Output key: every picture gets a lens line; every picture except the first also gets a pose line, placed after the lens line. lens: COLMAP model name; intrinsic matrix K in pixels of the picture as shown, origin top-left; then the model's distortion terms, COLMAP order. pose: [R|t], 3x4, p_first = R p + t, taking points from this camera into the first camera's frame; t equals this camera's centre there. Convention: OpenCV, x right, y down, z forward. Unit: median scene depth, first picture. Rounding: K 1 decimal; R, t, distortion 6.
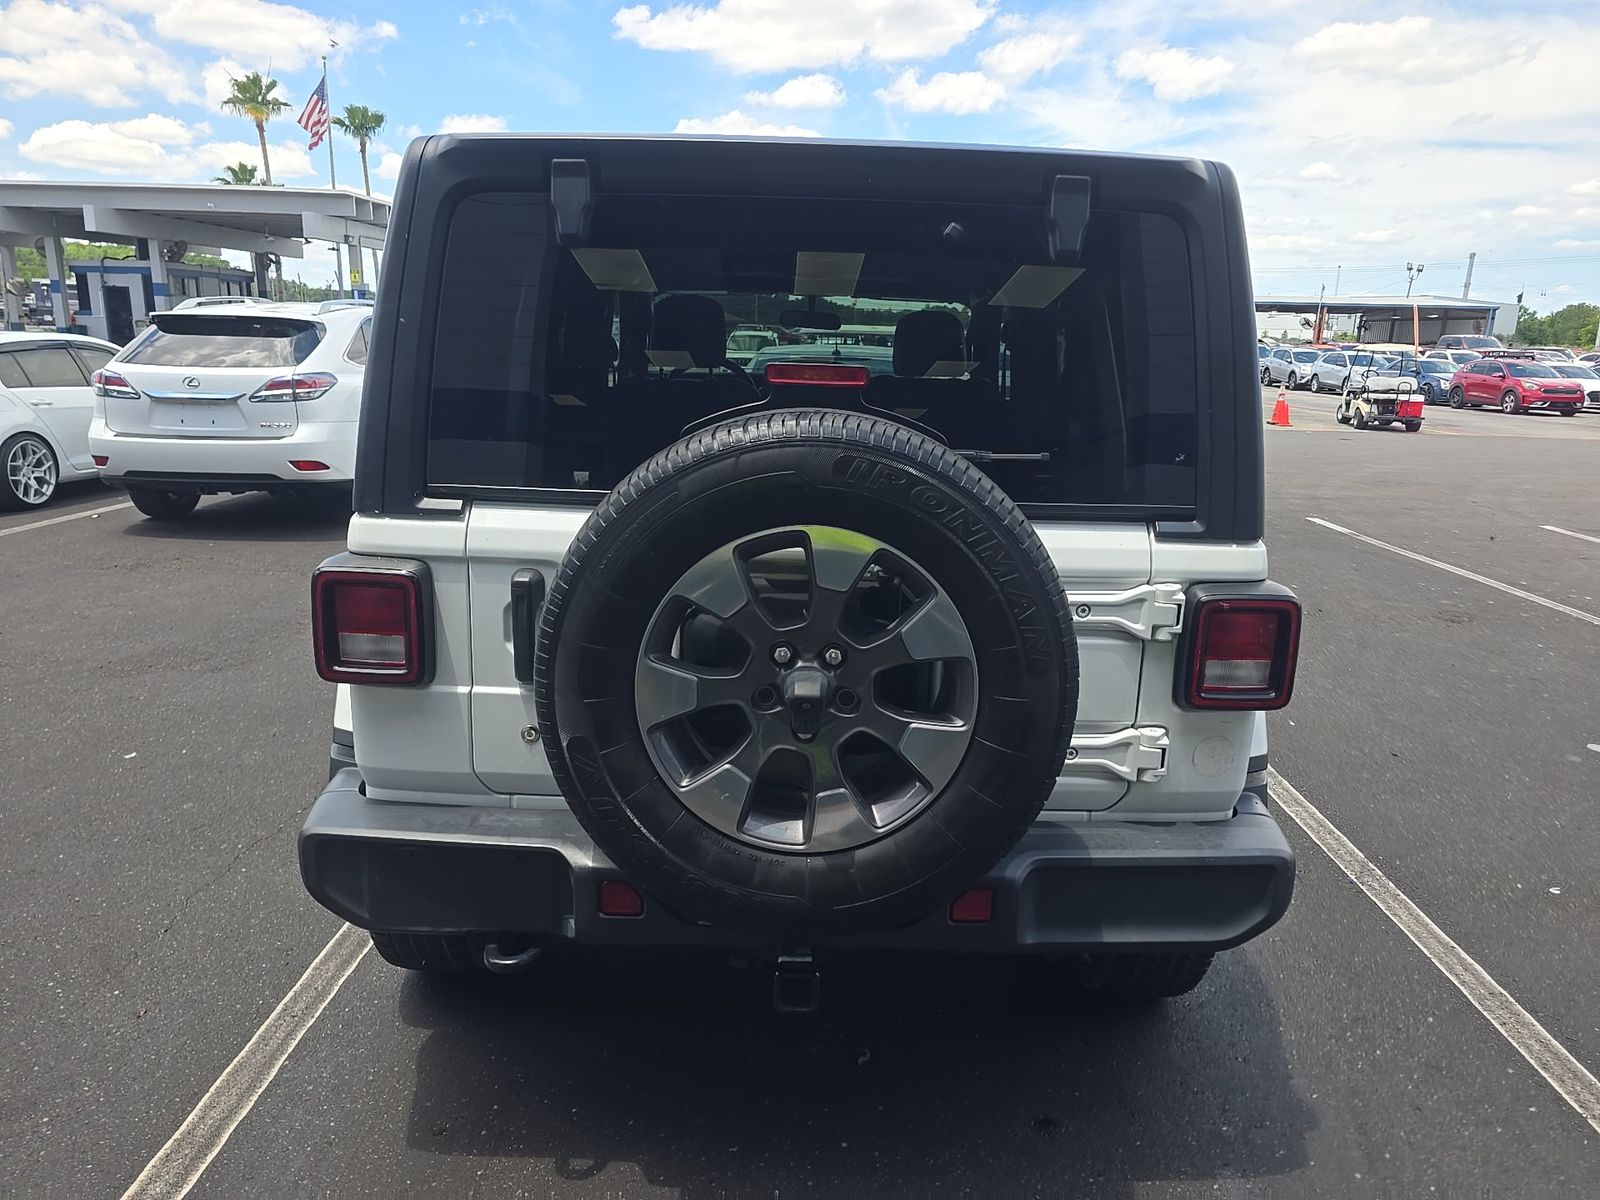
lens RADIAL K [[1090.1, 0, 805.9], [0, 1090.1, 605.0], [0, 0, 1]] dist [0.043313, -0.040186]
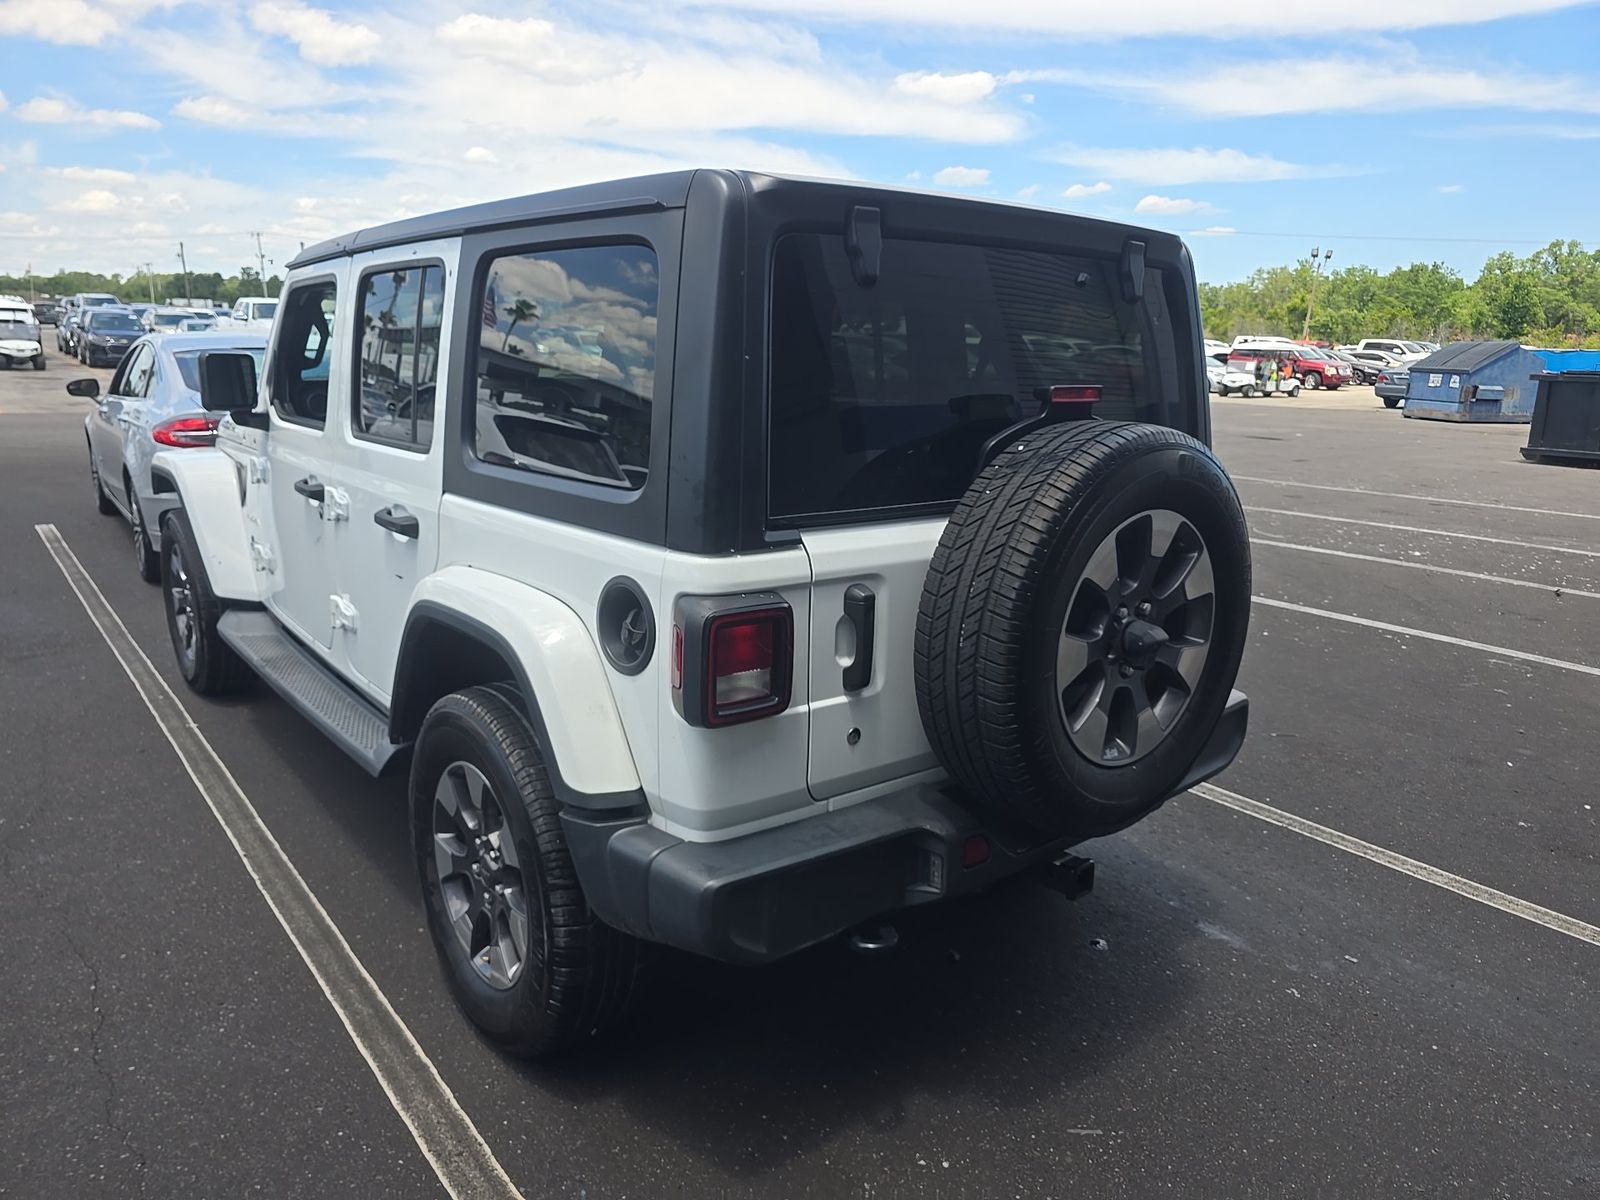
lens RADIAL K [[1095.1, 0, 801.6], [0, 1095.1, 592.8], [0, 0, 1]] dist [0.055038, -0.048320]
pose [[0.772302, -0.152396, 0.616706, -0.929960], [0.146582, 0.987351, 0.060423, -0.094609], [-0.618113, 0.043733, 0.784872, 0.169280]]
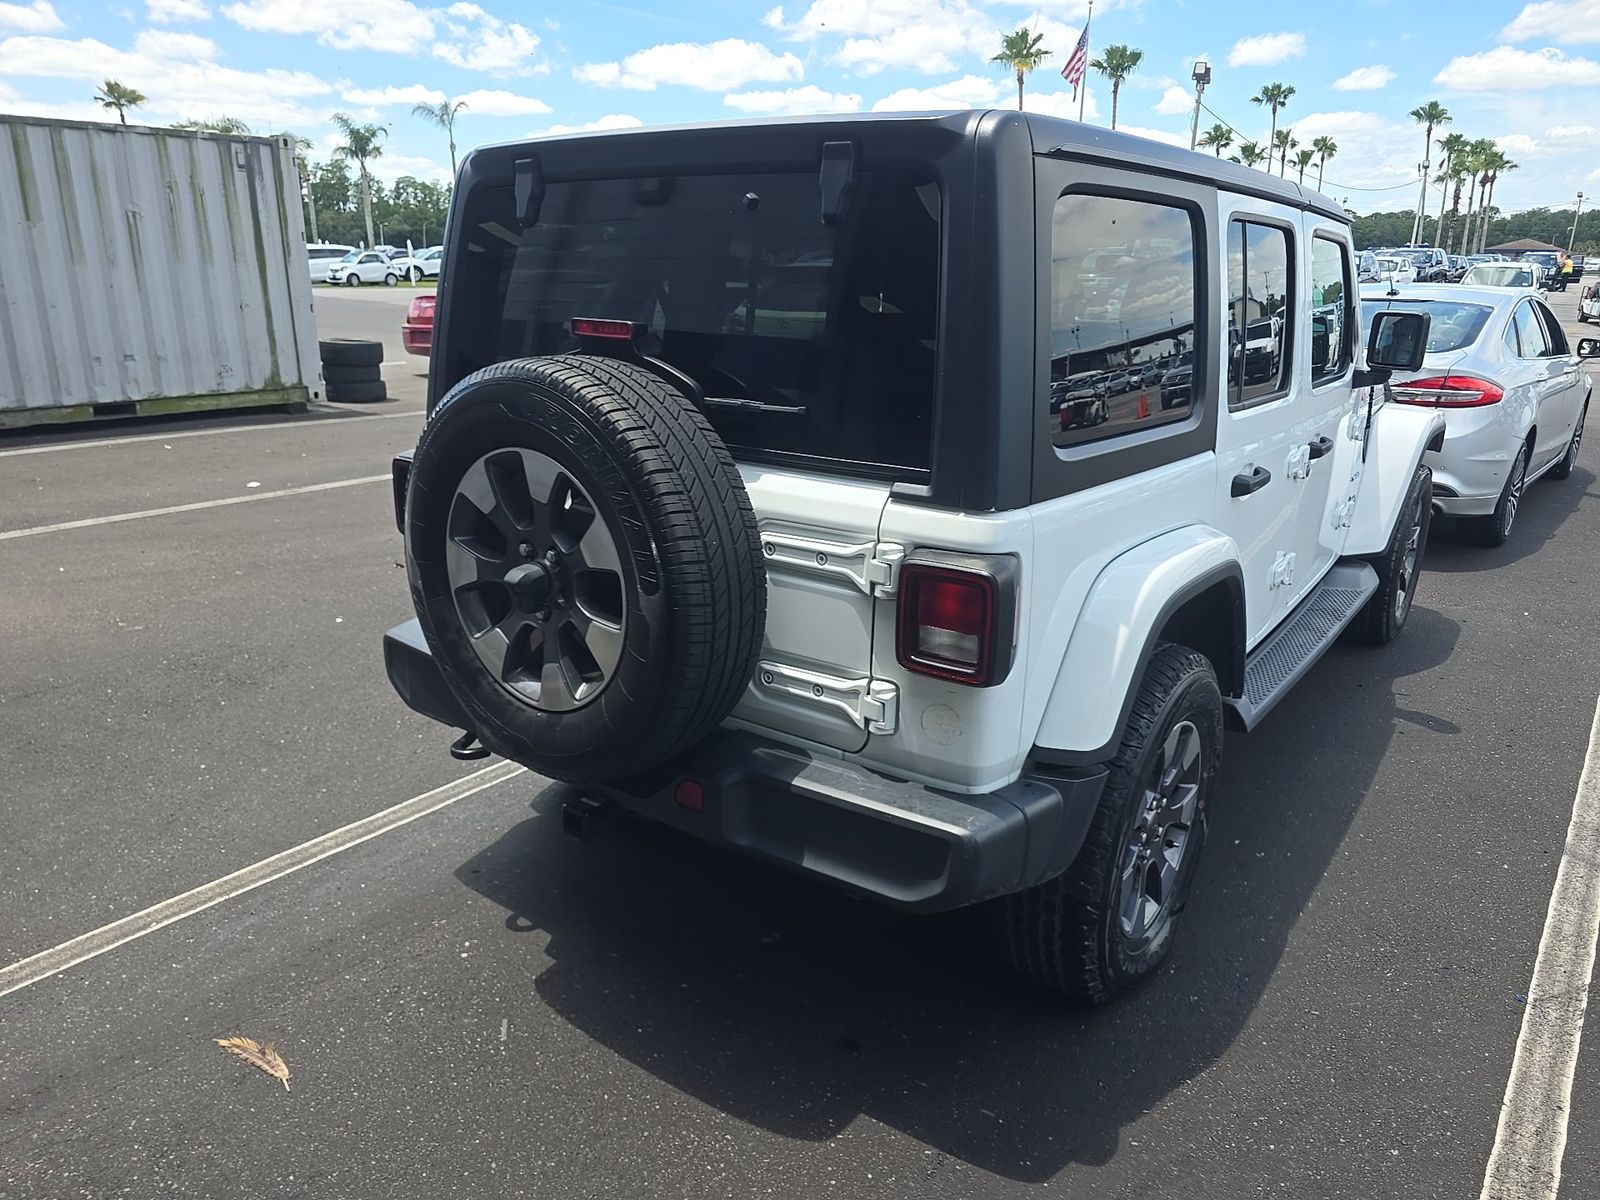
lens RADIAL K [[1095.1, 0, 801.6], [0, 1095.1, 592.8], [0, 0, 1]] dist [0.055038, -0.048320]
pose [[0.799362, 0.156798, -0.580029, 0.826846], [-0.132971, 0.987578, 0.083717, -0.046289], [0.585951, 0.010207, 0.810282, 0.116567]]
